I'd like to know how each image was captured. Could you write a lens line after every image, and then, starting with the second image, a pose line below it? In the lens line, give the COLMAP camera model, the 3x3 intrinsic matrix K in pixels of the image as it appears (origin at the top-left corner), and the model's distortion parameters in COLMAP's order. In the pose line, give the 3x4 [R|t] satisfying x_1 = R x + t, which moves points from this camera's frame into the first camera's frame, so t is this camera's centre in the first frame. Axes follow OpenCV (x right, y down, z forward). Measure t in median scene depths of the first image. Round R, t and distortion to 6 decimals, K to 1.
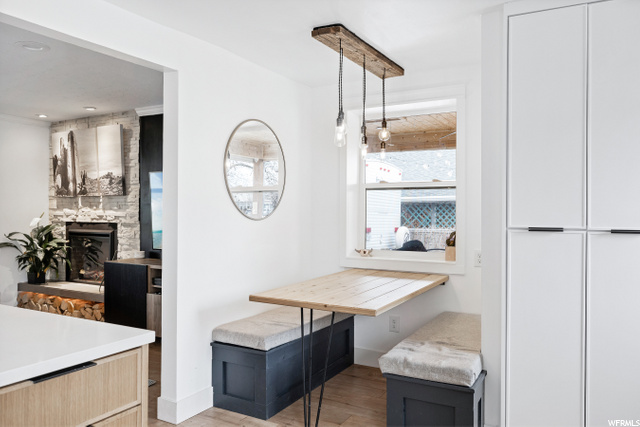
lens RADIAL K [[491.4, 0, 320.9], [0, 491.4, 212.0], [0, 0, 1]] dist [0.007507, 0.009503]
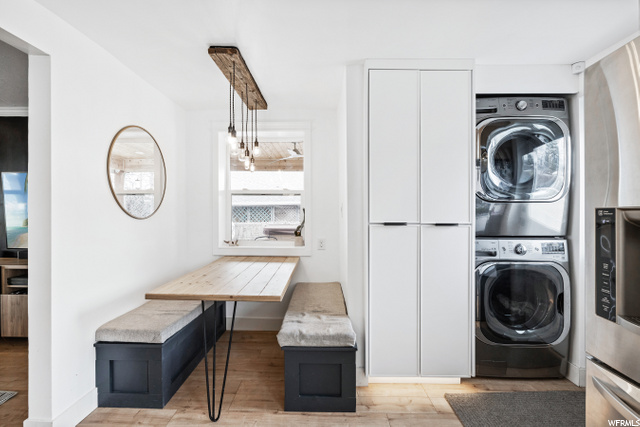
lens RADIAL K [[294.8, 0, 318.0], [0, 294.8, 214.9], [0, 0, 1]] dist [-0.002396, 0.000501]
pose [[0.880966, -0.004903, 0.473154, -0.093269], [0.000810, 0.999960, 0.008854, 0.001353], [-0.473179, -0.007417, 0.880935, 0.235810]]
